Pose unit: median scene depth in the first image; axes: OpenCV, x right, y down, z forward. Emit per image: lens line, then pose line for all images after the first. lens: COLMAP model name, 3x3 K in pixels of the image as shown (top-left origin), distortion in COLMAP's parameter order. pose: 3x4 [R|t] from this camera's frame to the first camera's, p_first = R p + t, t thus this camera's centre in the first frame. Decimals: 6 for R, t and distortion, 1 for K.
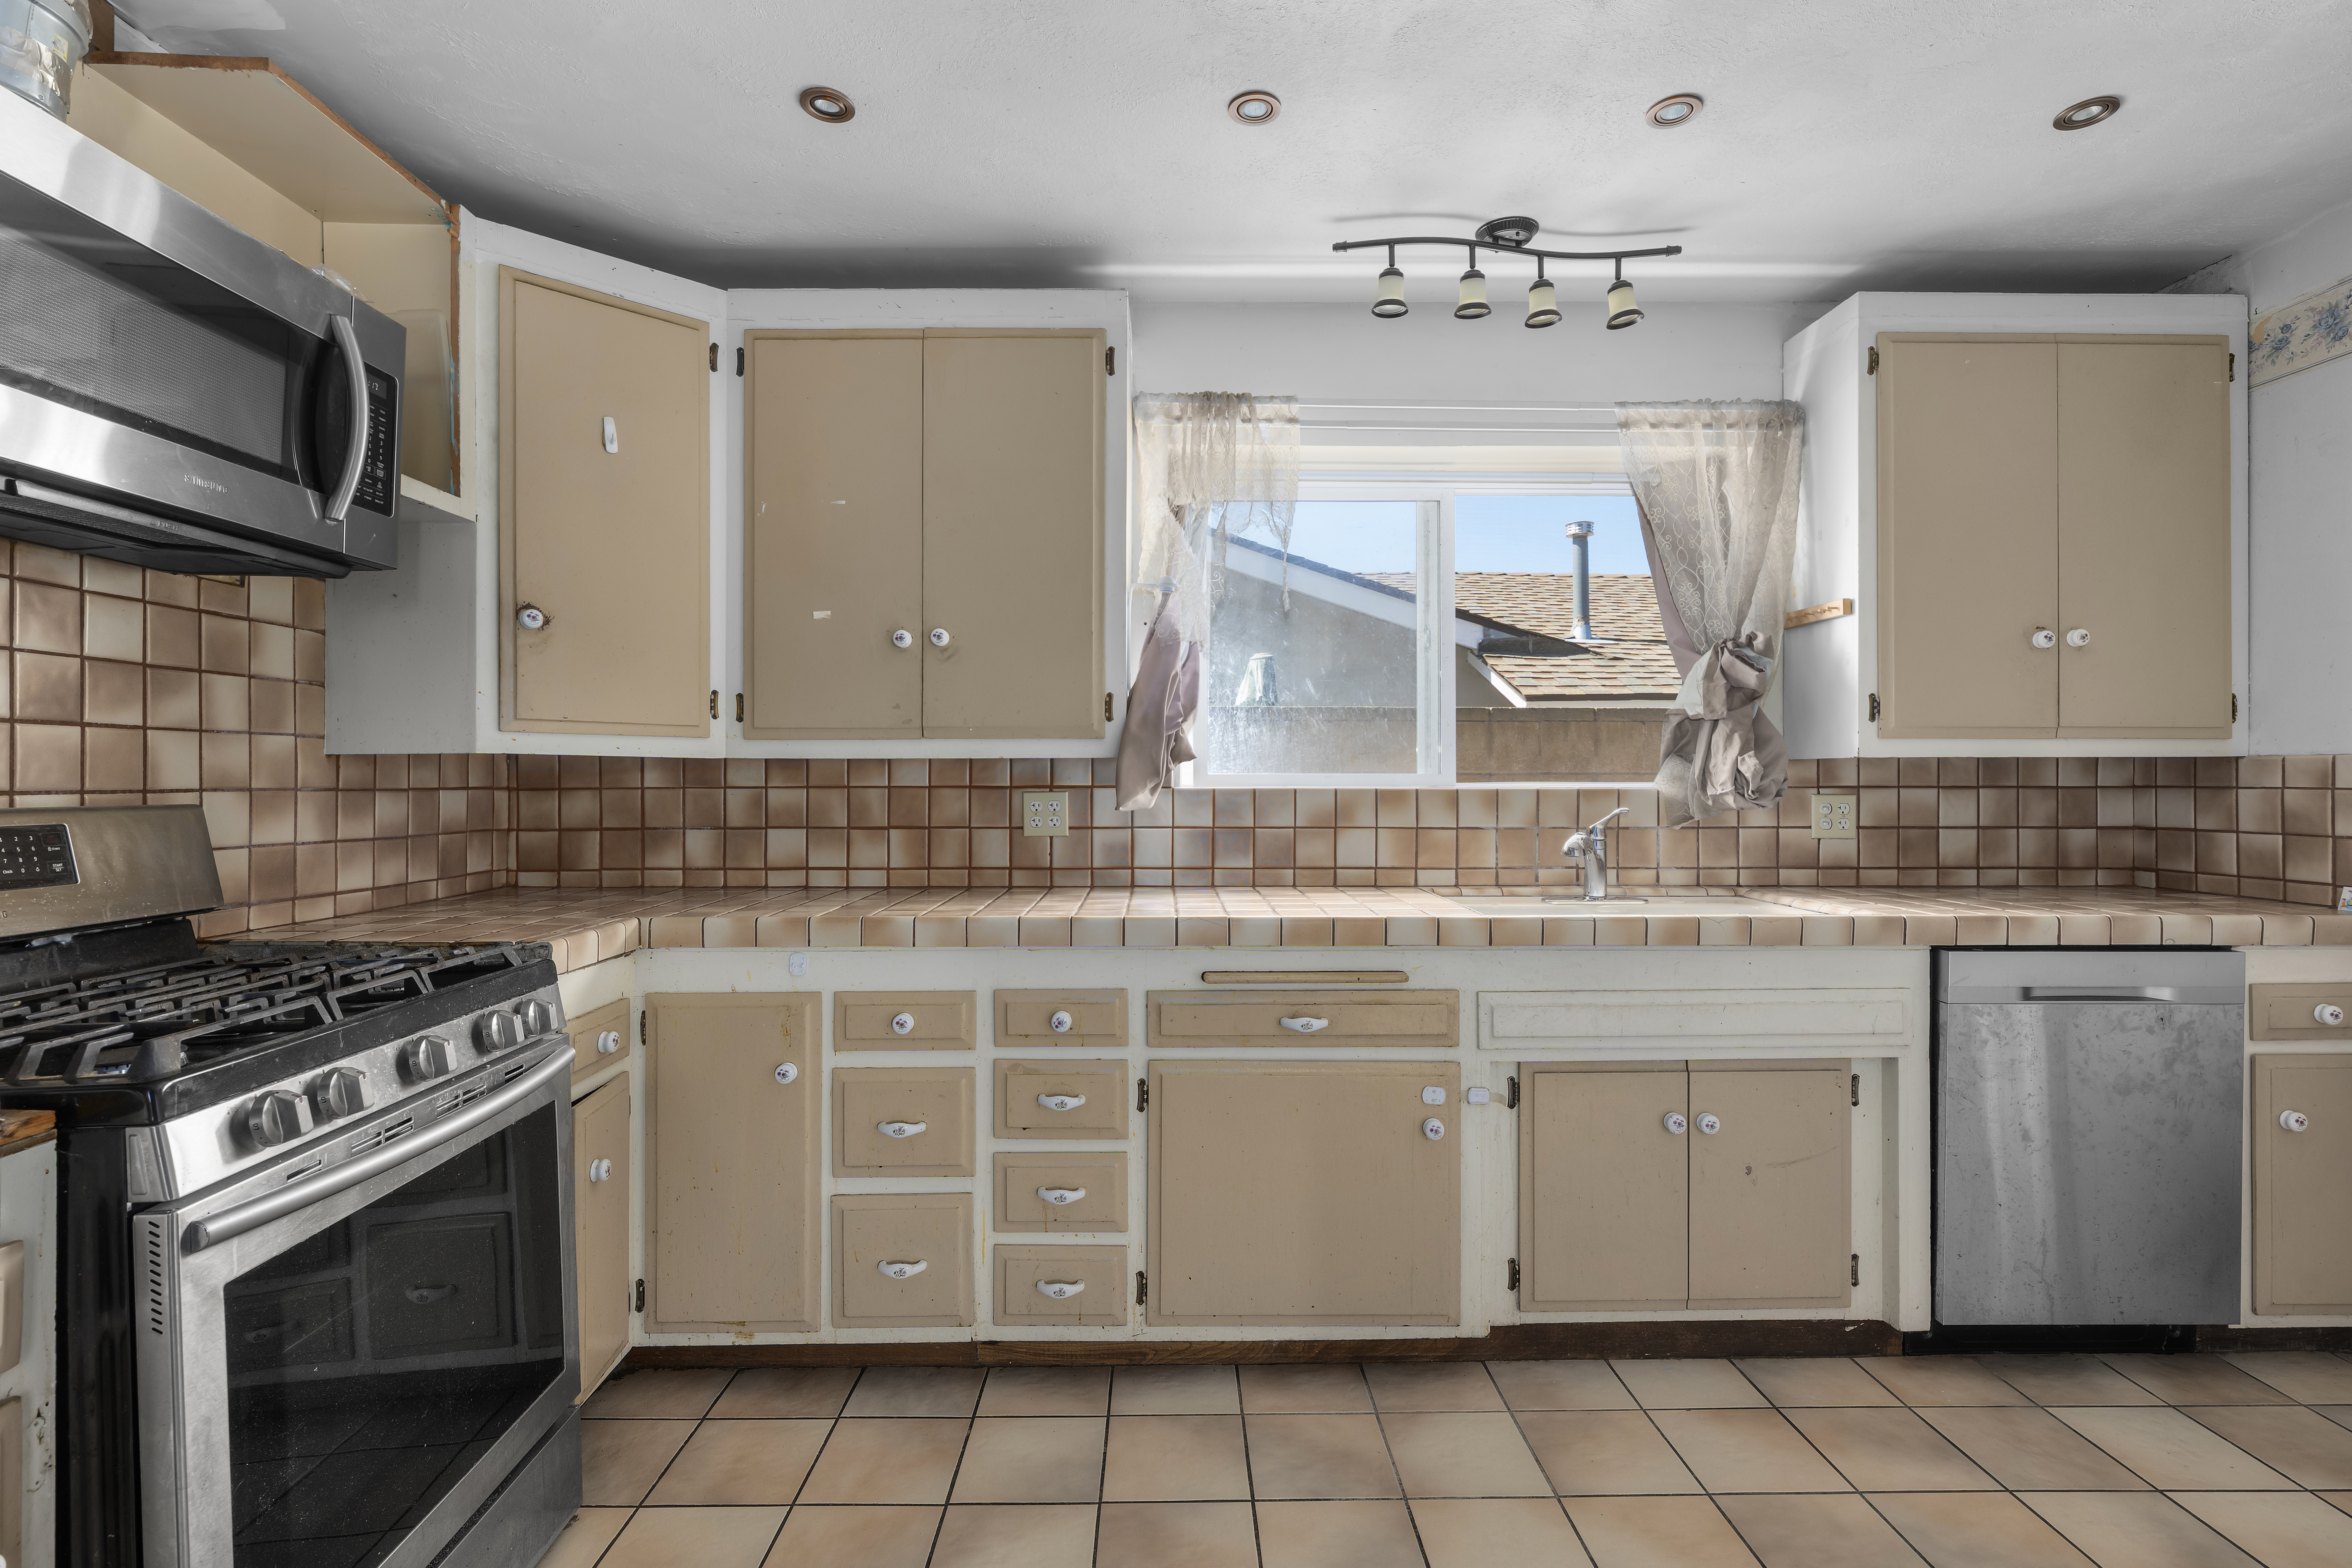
lens RADIAL K [[1119.4, 0, 1174.8], [0, 1119.4, 780.0], [0, 0, 1]] dist [-0.001978, 0.000059]
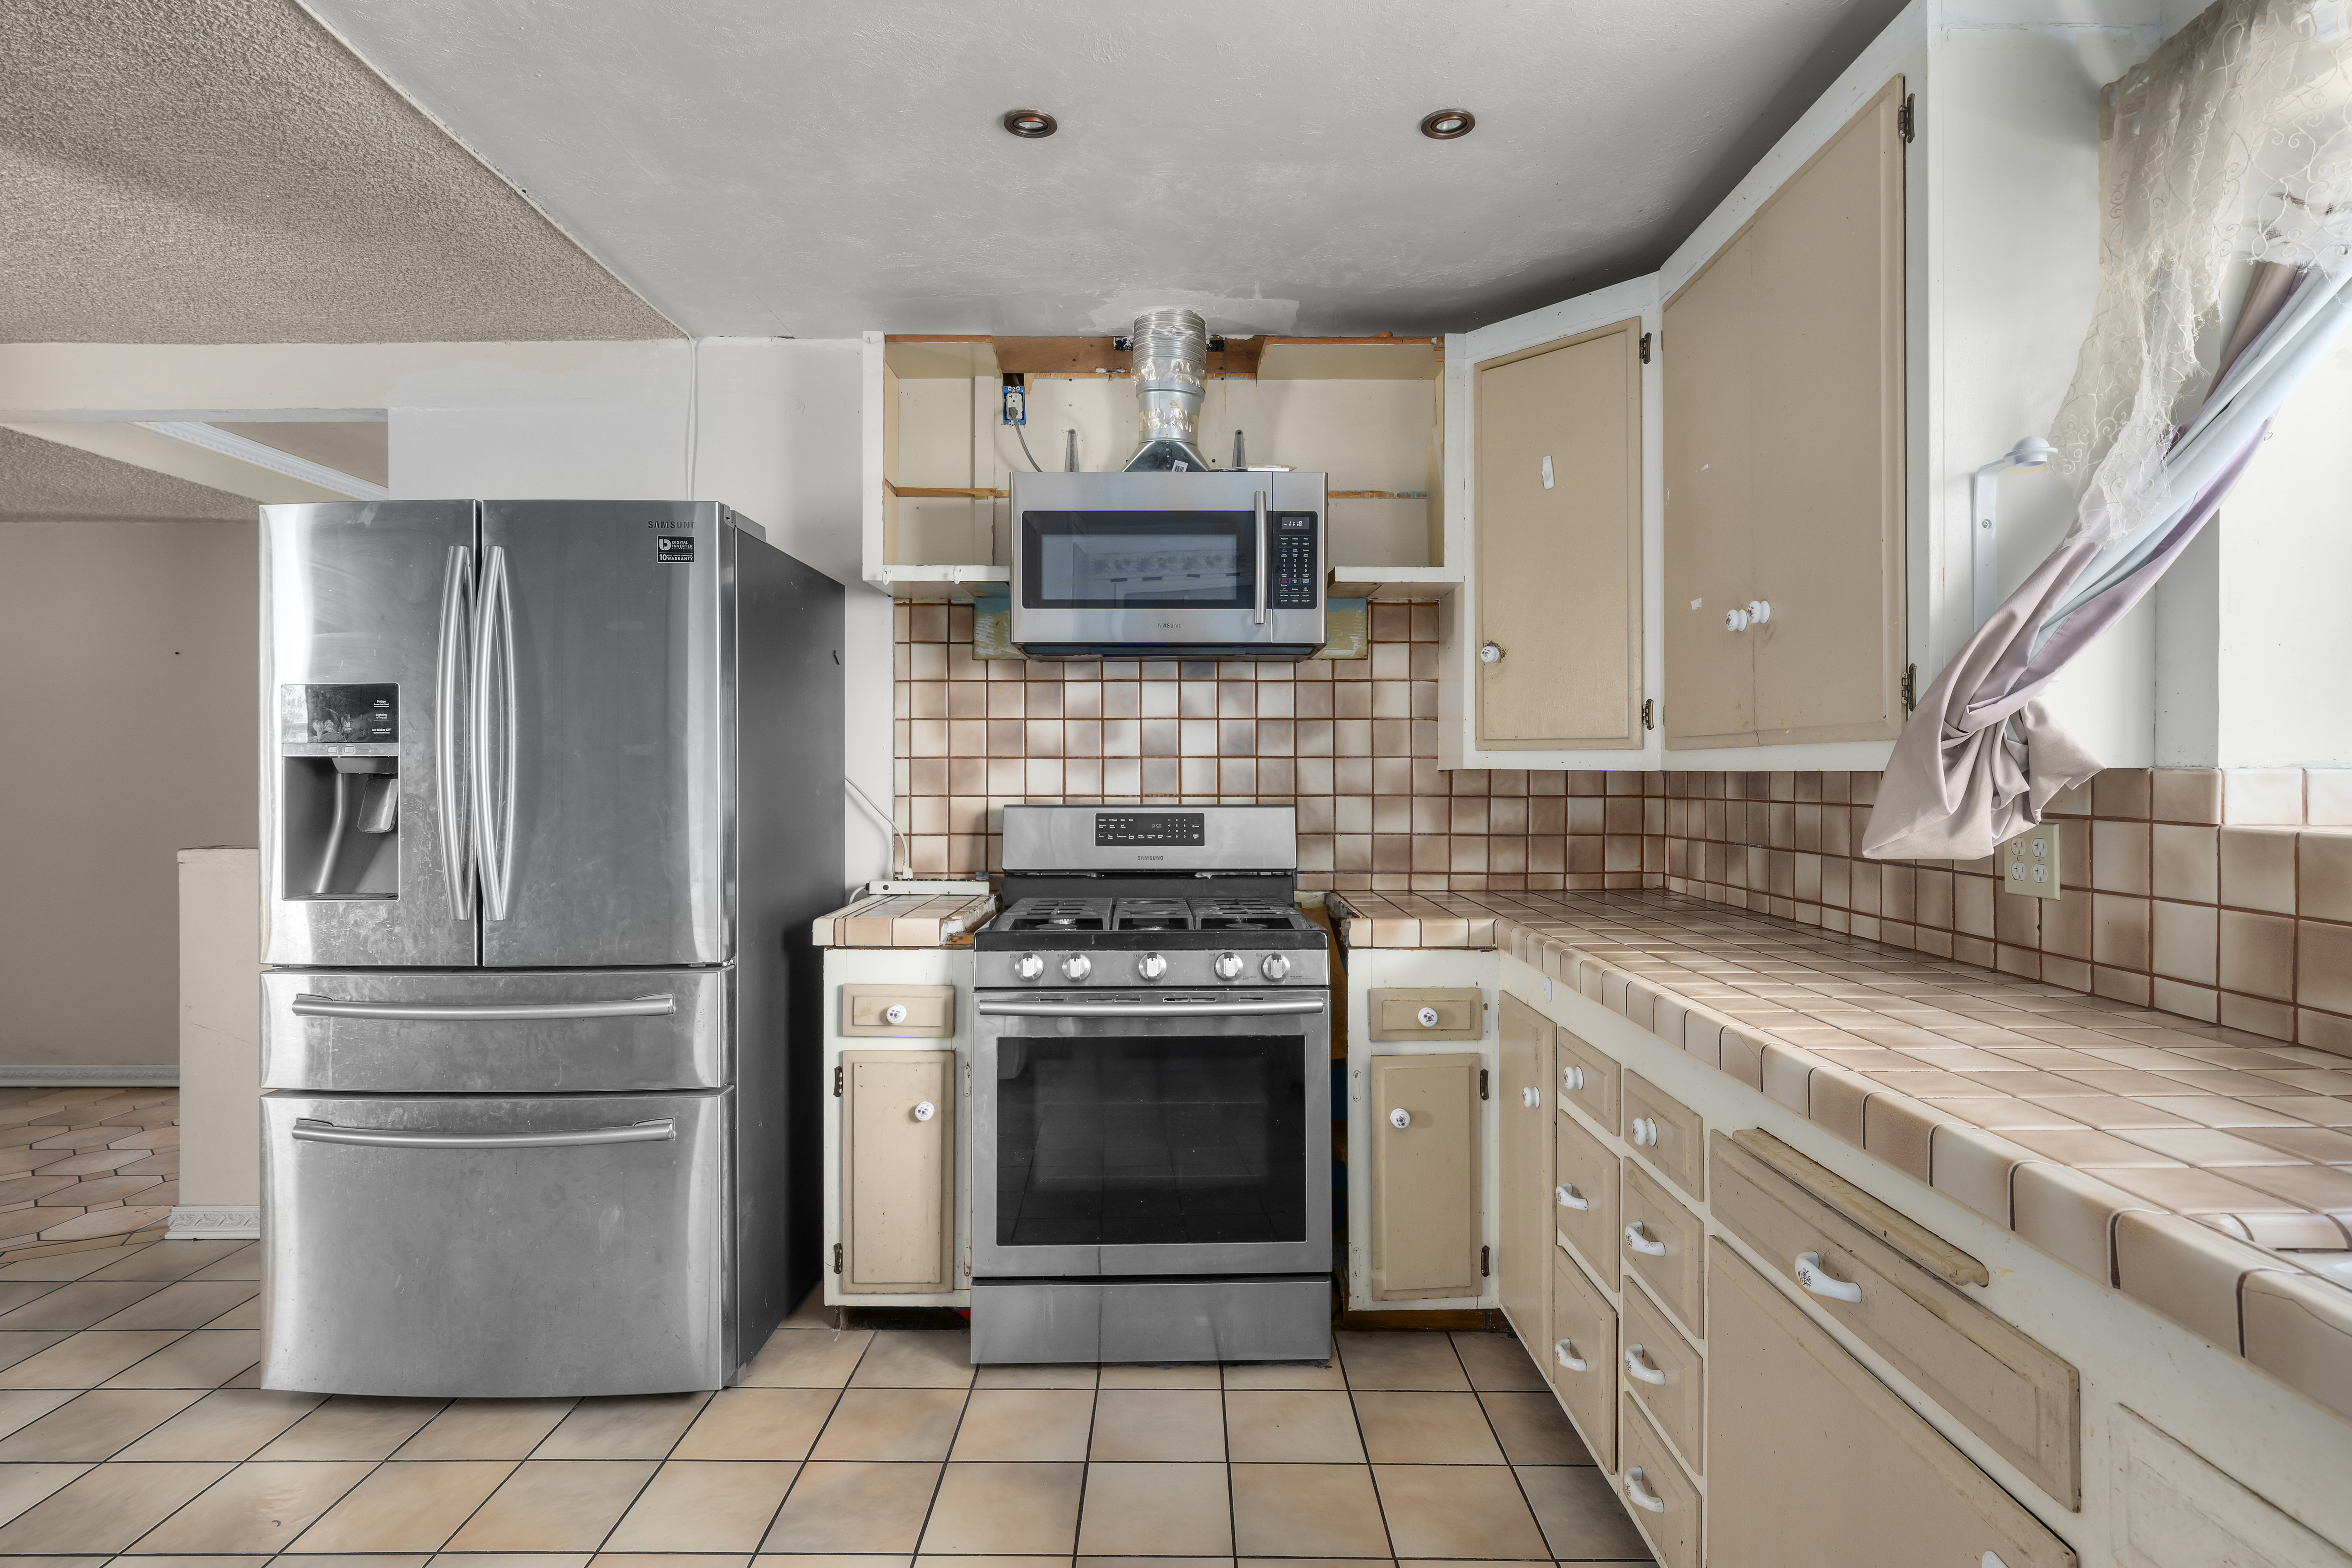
lens RADIAL K [[1205.2, 0, 1177.0], [0, 1205.2, 774.2], [0, 0, 1]] dist [0.031104, 0.000378]
pose [[-0.018408, 0.004540, -0.999820, 0.730197], [-0.000263, 0.999990, 0.004546, -0.024724], [0.999831, 0.000347, -0.018407, 0.721897]]
